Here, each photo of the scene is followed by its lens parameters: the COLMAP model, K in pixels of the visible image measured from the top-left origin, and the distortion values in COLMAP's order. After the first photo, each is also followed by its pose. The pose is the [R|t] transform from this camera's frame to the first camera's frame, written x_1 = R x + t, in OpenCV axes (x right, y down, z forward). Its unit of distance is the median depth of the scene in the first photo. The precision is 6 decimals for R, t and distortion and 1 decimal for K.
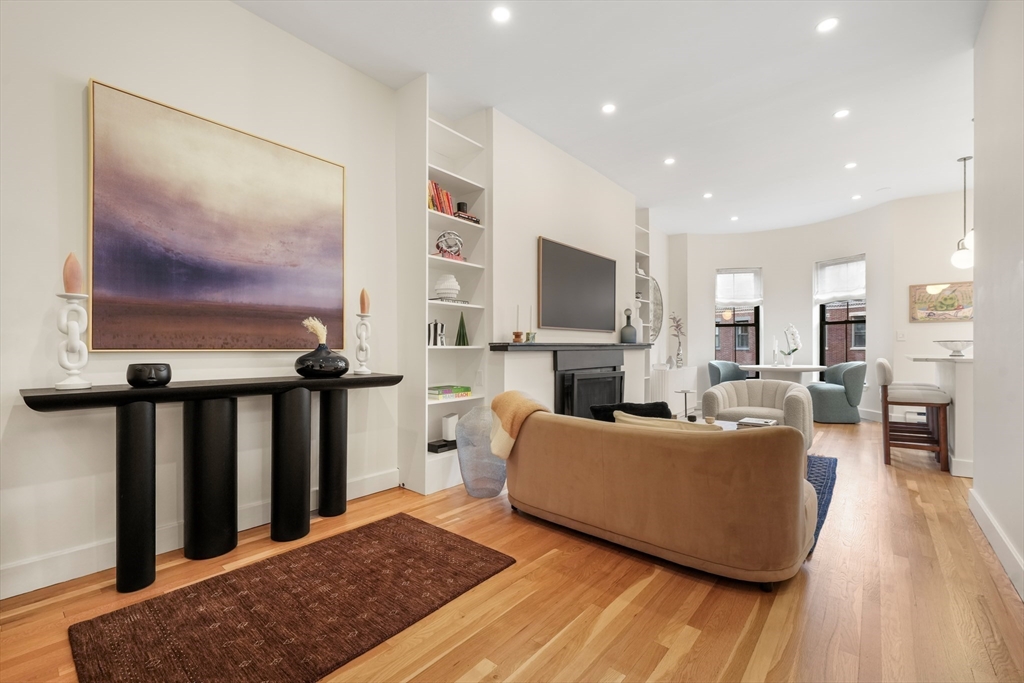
lens RADIAL K [[431.7, 0, 517.8], [0, 431.7, 348.8], [0, 0, 1]] dist [-0.004009, 0.000521]
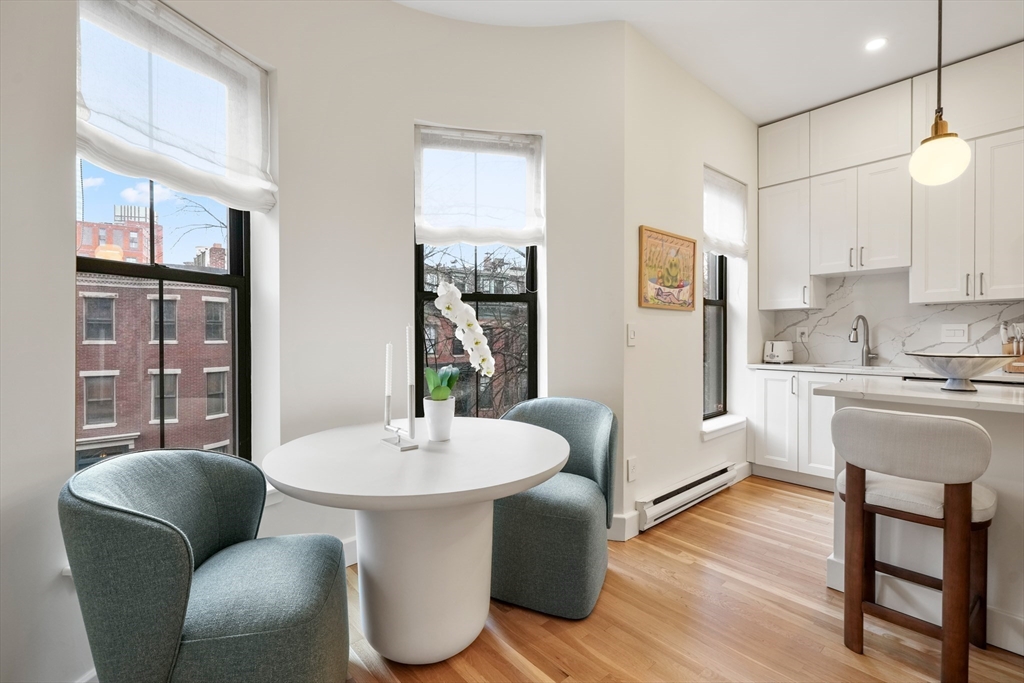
lens RADIAL K [[462.5, 0, 506.4], [0, 462.5, 341.4], [0, 0, 1]] dist [-0.000583, 0.000053]
pose [[0.167187, -0.005974, 0.985907, 0.411981], [0.002684, 0.999981, 0.005604, -0.027644], [-0.985922, 0.001709, 0.167199, 1.093563]]
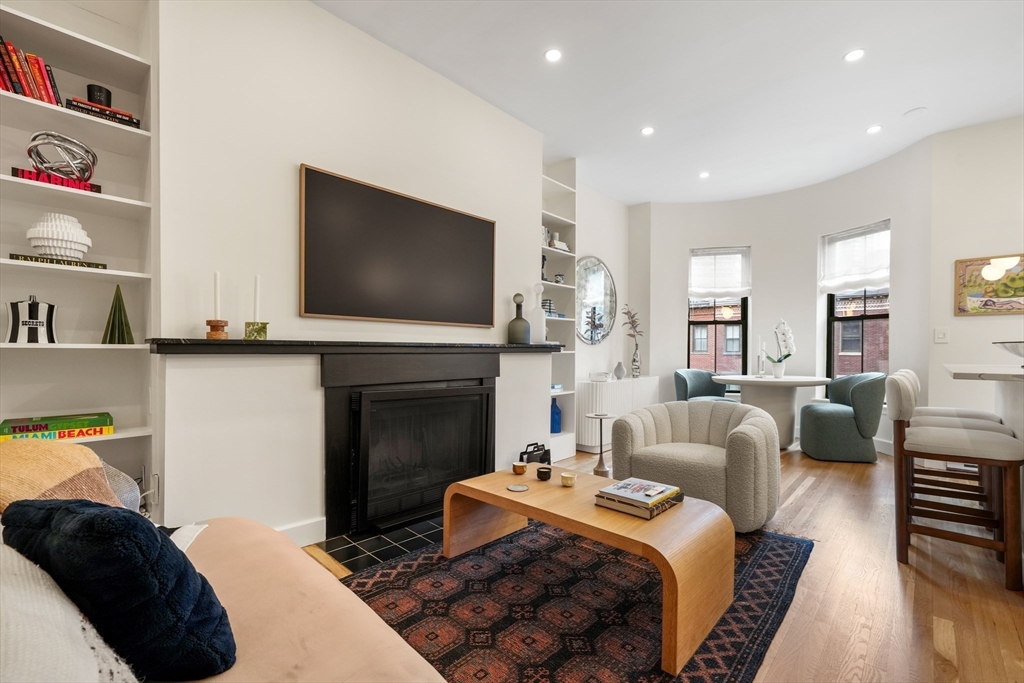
lens RADIAL K [[431.7, 0, 520.8], [0, 431.7, 356.9], [0, 0, 1]] dist [-0.004009, 0.000521]
pose [[0.998218, 0.007038, -0.059255, 0.285278], [-0.006453, 0.999928, 0.010071, 0.000455], [0.059322, -0.009671, 0.998192, 0.300409]]
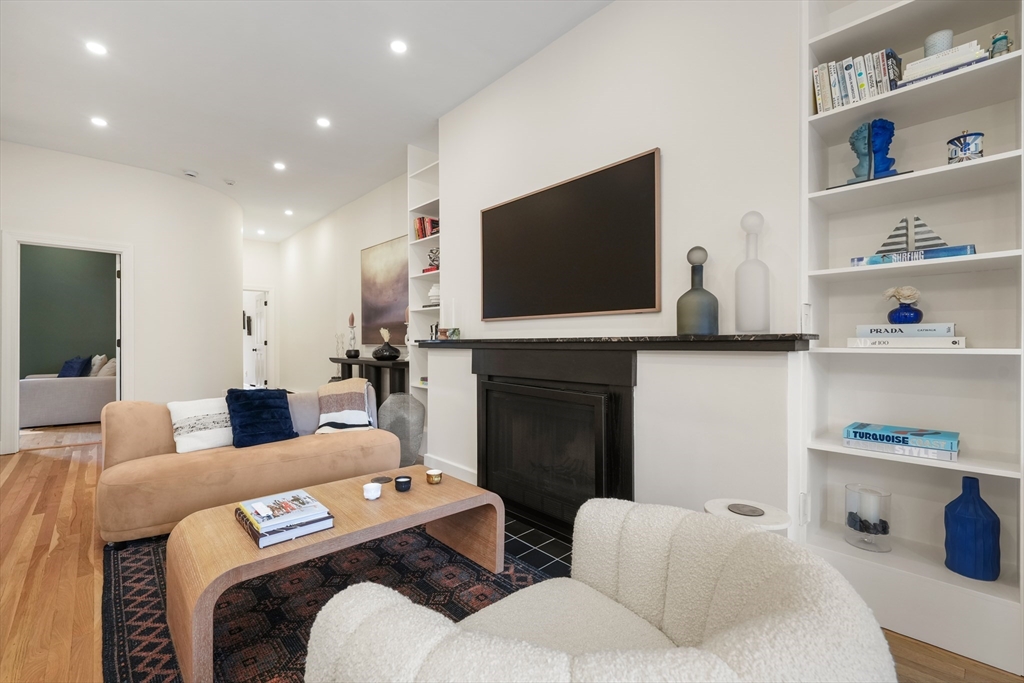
lens RADIAL K [[431.7, 0, 494.0], [0, 431.7, 344.8], [0, 0, 1]] dist [-0.004009, 0.000521]
pose [[-0.134489, 0.004745, -0.990904, 0.631916], [-0.003726, 0.999979, 0.005294, -0.005366], [0.990908, 0.004404, -0.134469, 0.826765]]
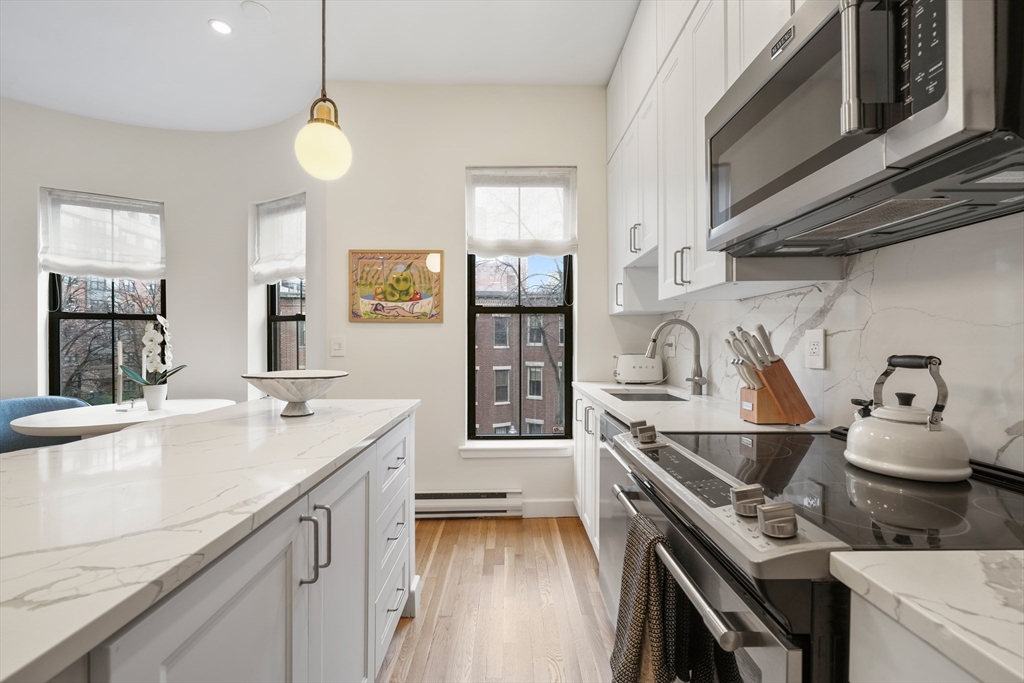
lens RADIAL K [[431.7, 0, 505.5], [0, 431.7, 344.9], [0, 0, 1]] dist [-0.004009, 0.000521]
pose [[0.768287, 0.002264, 0.640101, 0.745367], [-0.003413, 0.999994, 0.000561, -0.034666], [-0.640096, -0.002616, 0.768291, 0.492727]]
